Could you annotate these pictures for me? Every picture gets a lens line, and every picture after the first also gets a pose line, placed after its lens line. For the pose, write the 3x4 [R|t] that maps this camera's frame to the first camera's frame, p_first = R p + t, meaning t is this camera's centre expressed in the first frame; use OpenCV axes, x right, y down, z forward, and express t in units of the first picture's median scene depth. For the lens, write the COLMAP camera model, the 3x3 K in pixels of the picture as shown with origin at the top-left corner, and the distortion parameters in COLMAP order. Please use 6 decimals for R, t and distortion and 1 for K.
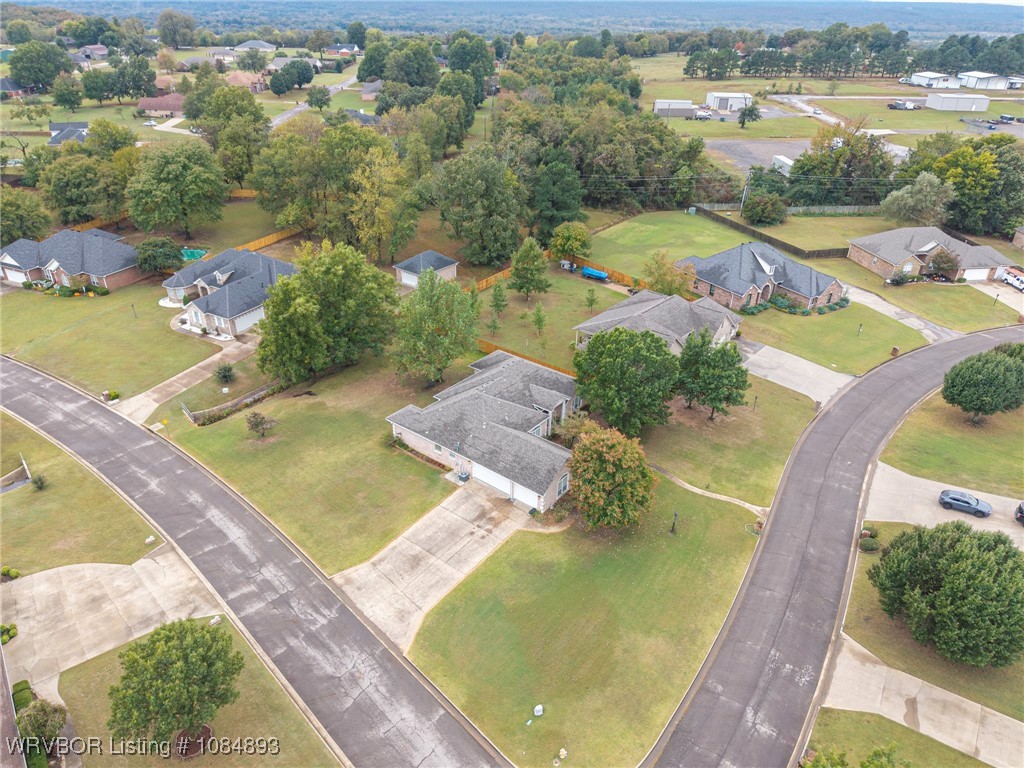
lens RADIAL K [[683.5, 0, 513.2], [0, 683.5, 388.0], [0, 0, 1]] dist [0.021111, -0.018320]
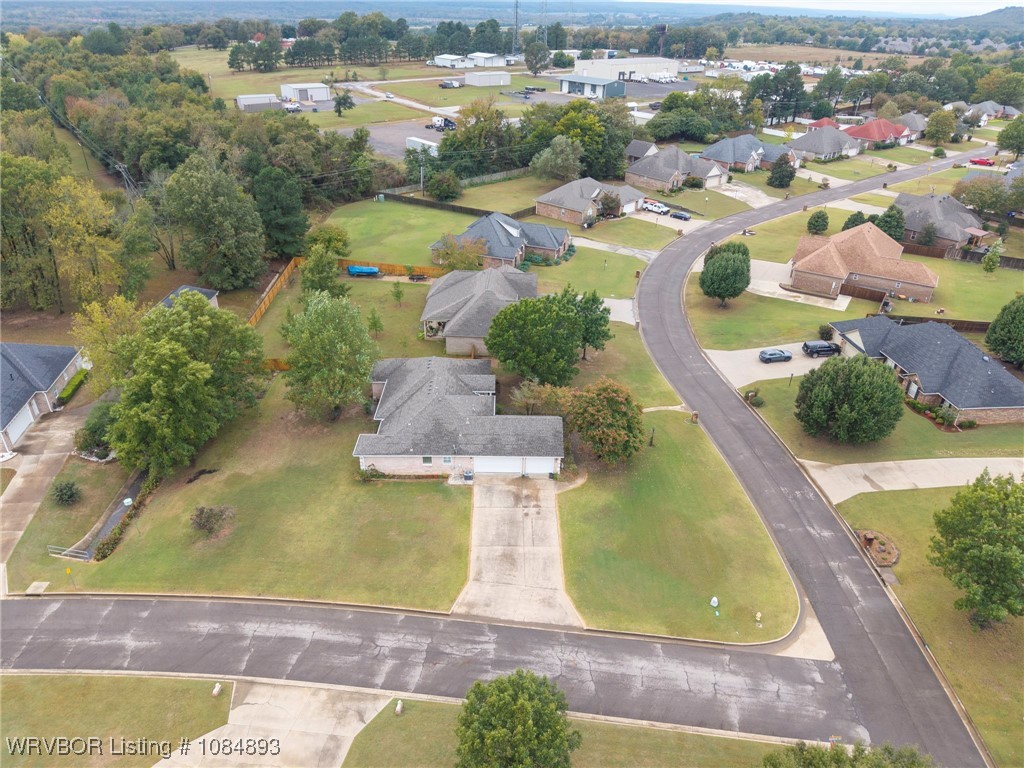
lens RADIAL K [[683.5, 0, 513.2], [0, 683.5, 388.0], [0, 0, 1]] dist [0.021111, -0.018320]
pose [[0.781031, -0.310220, 0.541991, -0.573151], [0.303510, 0.947058, 0.104699, -0.084076], [-0.545777, 0.082727, 0.833837, 0.125969]]
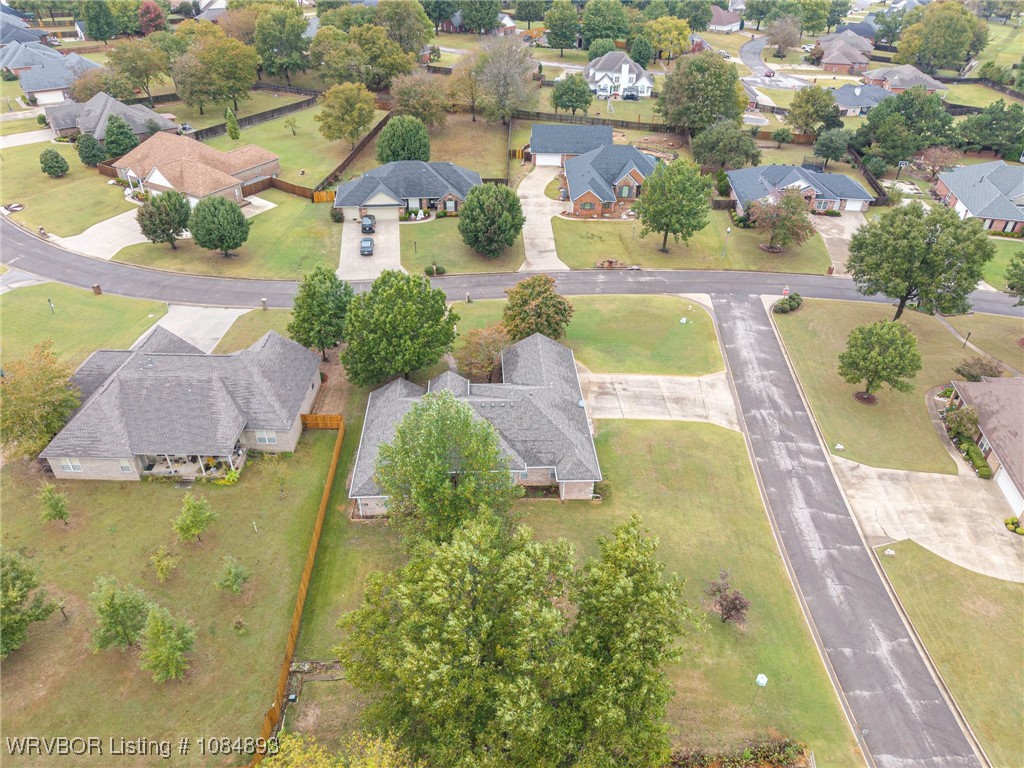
lens RADIAL K [[683.5, 0, 513.2], [0, 683.5, 388.0], [0, 0, 1]] dist [0.021111, -0.018320]
pose [[-0.653850, -0.467402, 0.594992, -0.632702], [0.340699, 0.520266, 0.783101, -0.777057], [-0.675577, 0.714744, -0.180933, 1.328598]]
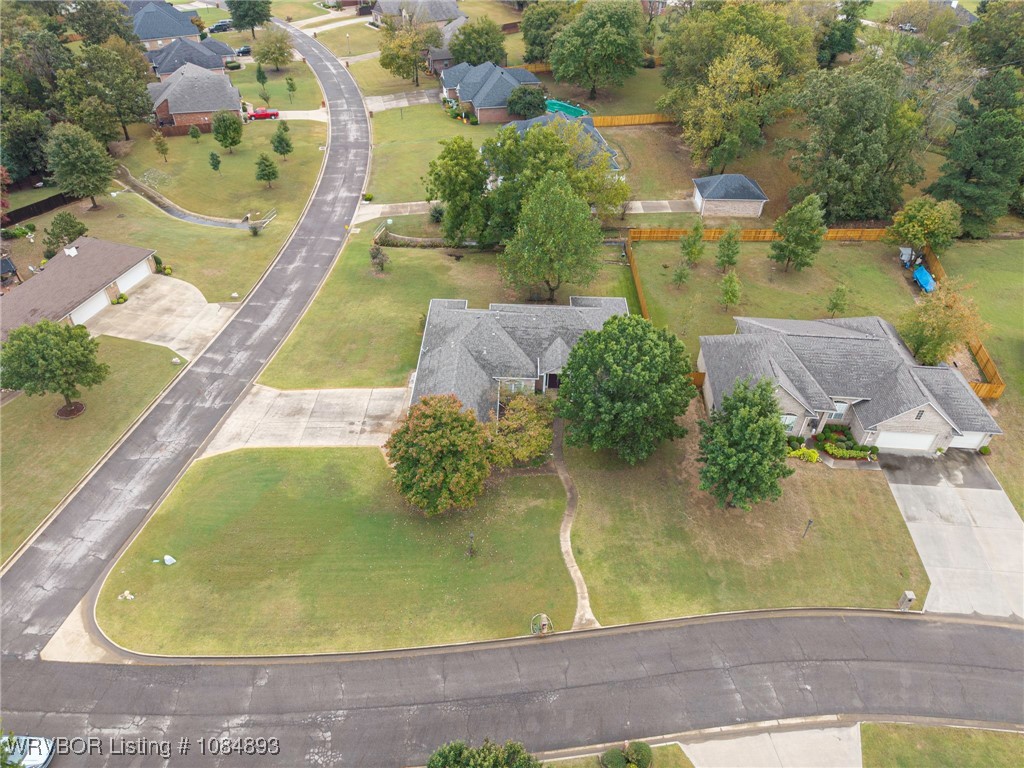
lens RADIAL K [[683.5, 0, 513.2], [0, 683.5, 388.0], [0, 0, 1]] dist [0.021111, -0.018320]
pose [[0.602588, 0.496883, -0.624497, 0.670888], [-0.399032, 0.865278, 0.303428, -0.225796], [0.691131, 0.066352, 0.719677, 0.436042]]
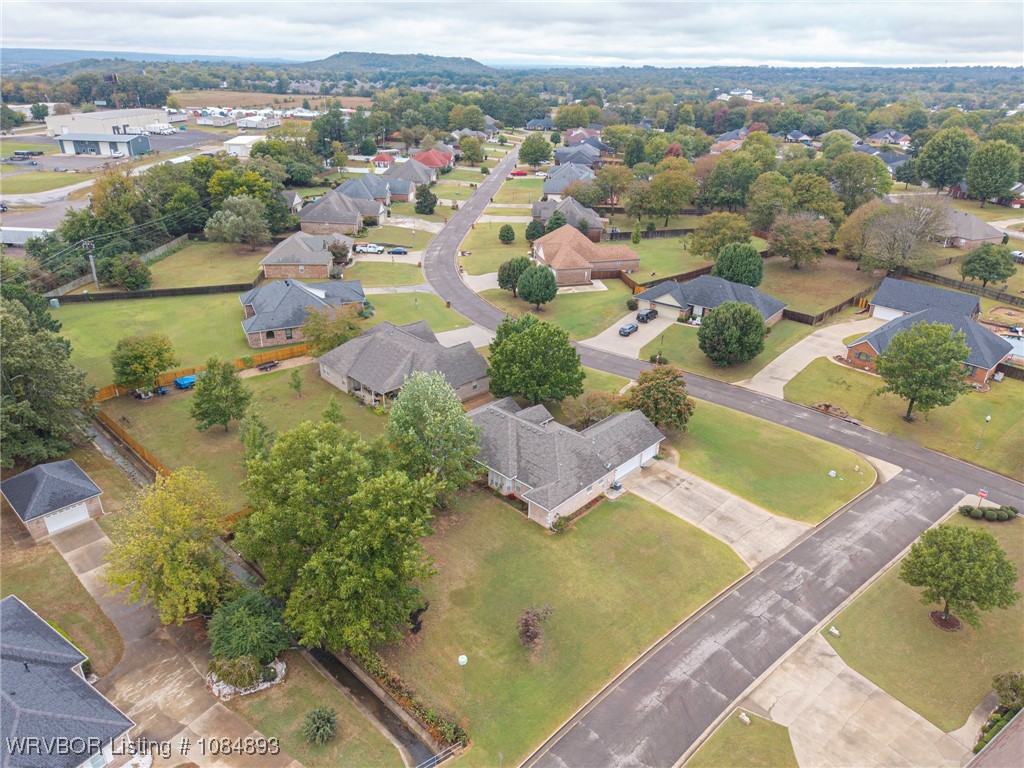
lens RADIAL K [[683.5, 0, 513.2], [0, 683.5, 388.0], [0, 0, 1]] dist [0.021111, -0.018320]
pose [[0.095565, -0.445474, 0.890180, -1.089481], [0.476615, 0.805577, 0.351970, -0.506638], [-0.873902, 0.390637, 0.289305, 0.836267]]
